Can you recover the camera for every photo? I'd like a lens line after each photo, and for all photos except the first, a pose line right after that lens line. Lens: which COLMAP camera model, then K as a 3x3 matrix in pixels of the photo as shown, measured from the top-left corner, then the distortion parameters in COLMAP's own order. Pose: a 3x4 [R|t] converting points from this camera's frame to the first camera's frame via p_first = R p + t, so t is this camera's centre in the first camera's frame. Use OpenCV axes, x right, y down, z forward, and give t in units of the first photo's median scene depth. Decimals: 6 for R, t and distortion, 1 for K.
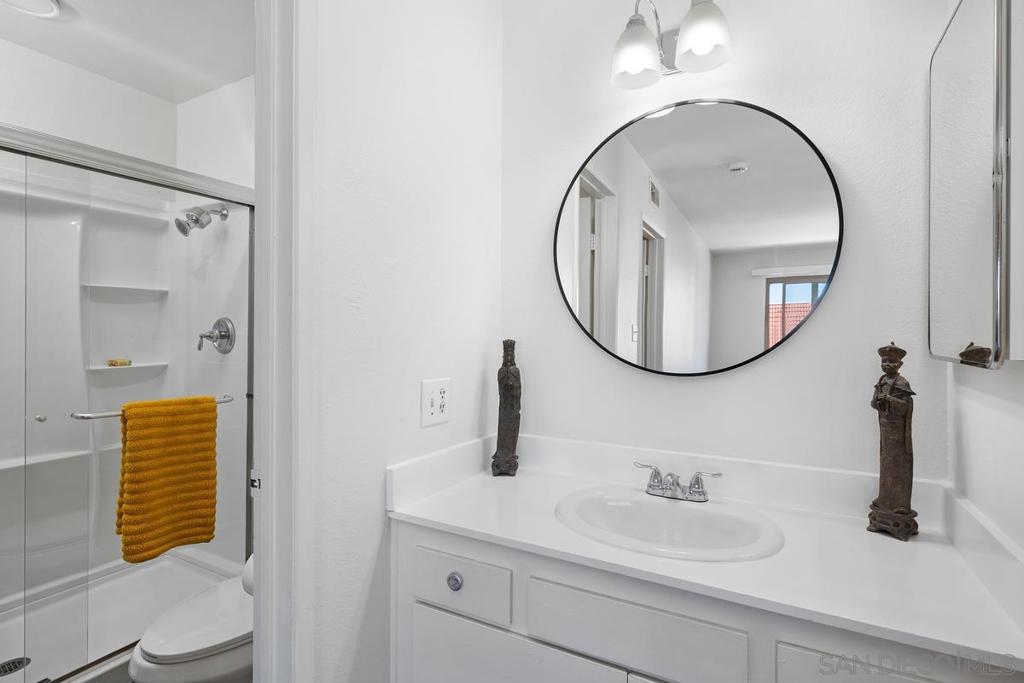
lens RADIAL K [[494.3, 0, 513.0], [0, 494.3, 341.3], [0, 0, 1]] dist [0.023830, 0.000312]
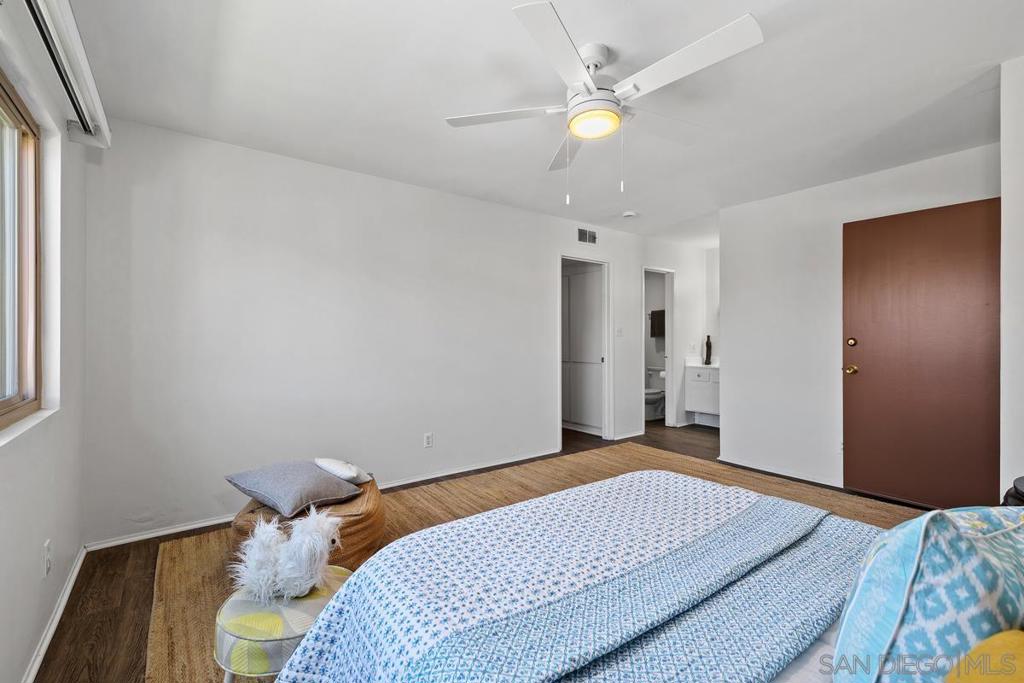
lens RADIAL K [[449.8, 0, 506.1], [0, 449.8, 339.2], [0, 0, 1]] dist [0.004128, -0.000040]
pose [[0.904900, -0.000946, -0.425624, 0.074325], [-0.000238, 0.999996, -0.002729, 0.045367], [0.425625, 0.002571, 0.904896, -3.816681]]
